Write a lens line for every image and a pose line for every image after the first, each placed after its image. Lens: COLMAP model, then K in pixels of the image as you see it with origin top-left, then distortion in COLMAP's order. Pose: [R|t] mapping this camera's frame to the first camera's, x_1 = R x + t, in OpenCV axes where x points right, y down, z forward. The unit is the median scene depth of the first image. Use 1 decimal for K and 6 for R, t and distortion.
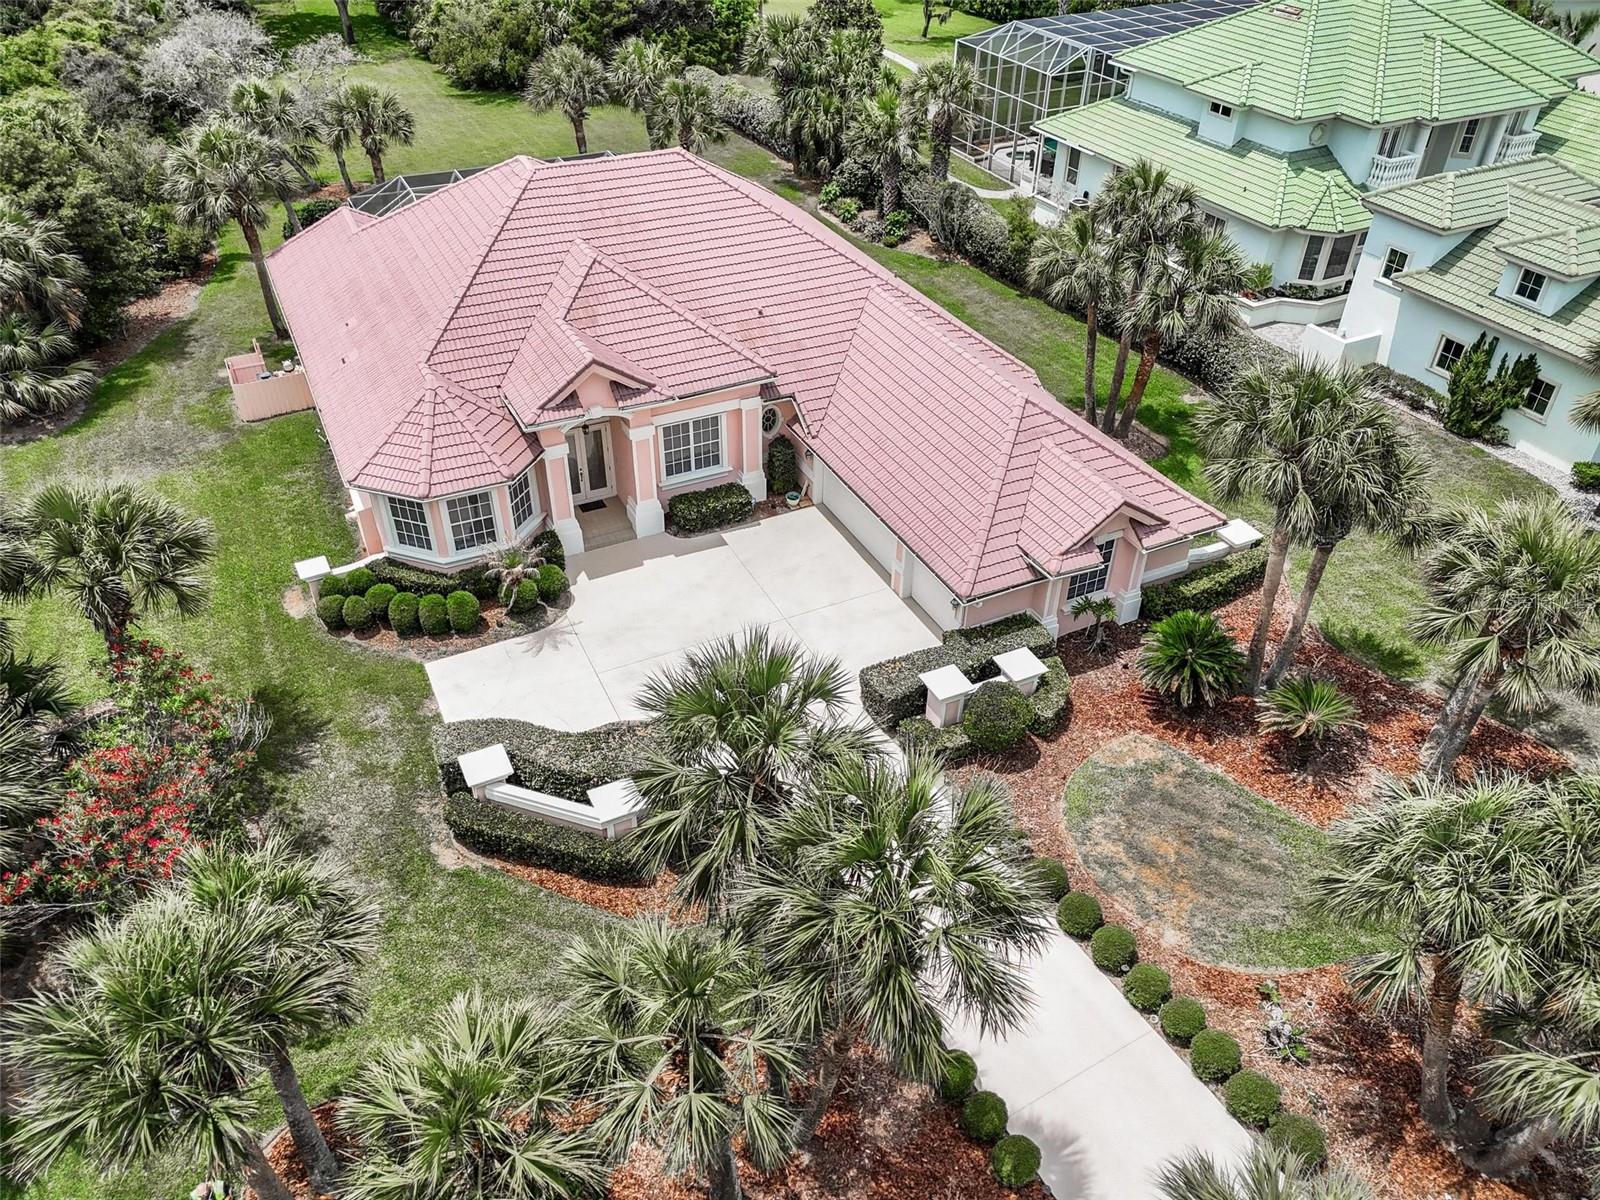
lens RADIAL K [[1177.4, 0, 800.0], [0, 1177.4, 600.0], [0, 0, 1]] dist [0.069907, -0.056493]
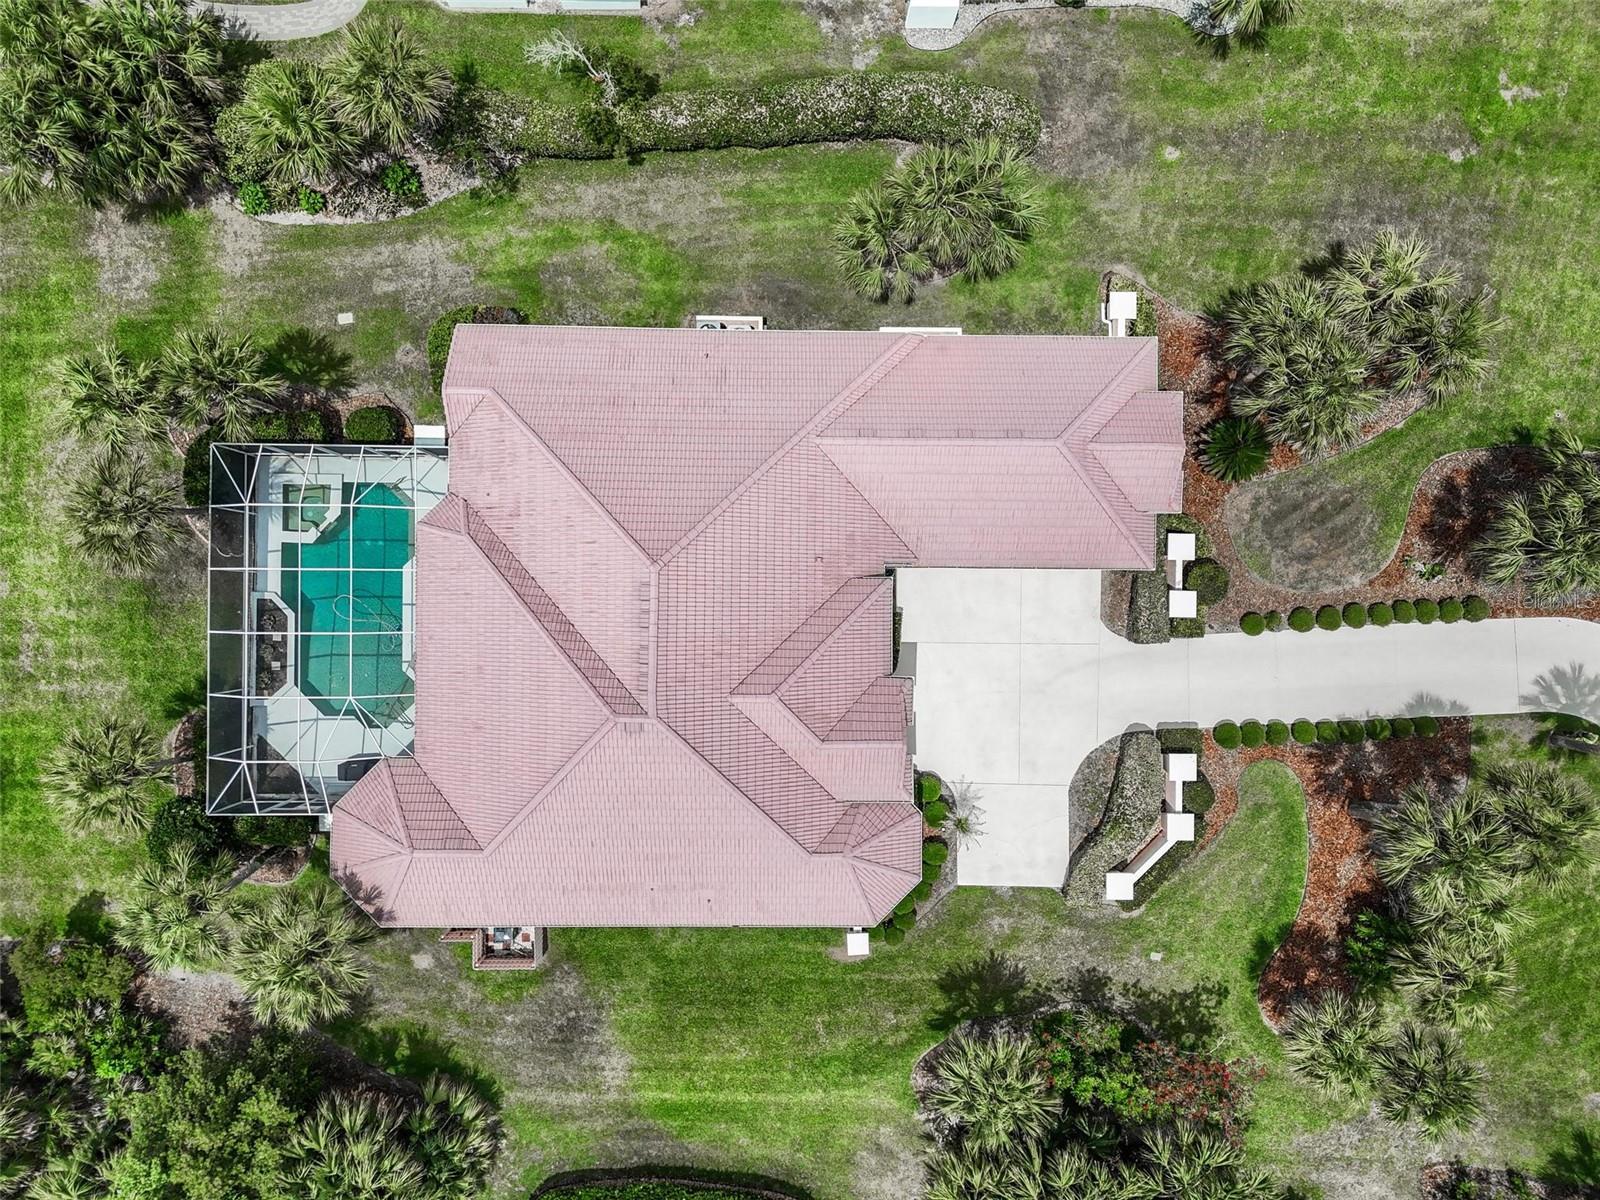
lens RADIAL K [[1177.4, 0, 800.0], [0, 1177.4, 600.0], [0, 0, 1]] dist [0.069907, -0.056493]
pose [[0.446683, -0.894674, -0.005807, -0.070205], [0.522494, 0.255585, 0.813435, -1.213148], [-0.726275, -0.366381, 0.581627, 0.375976]]
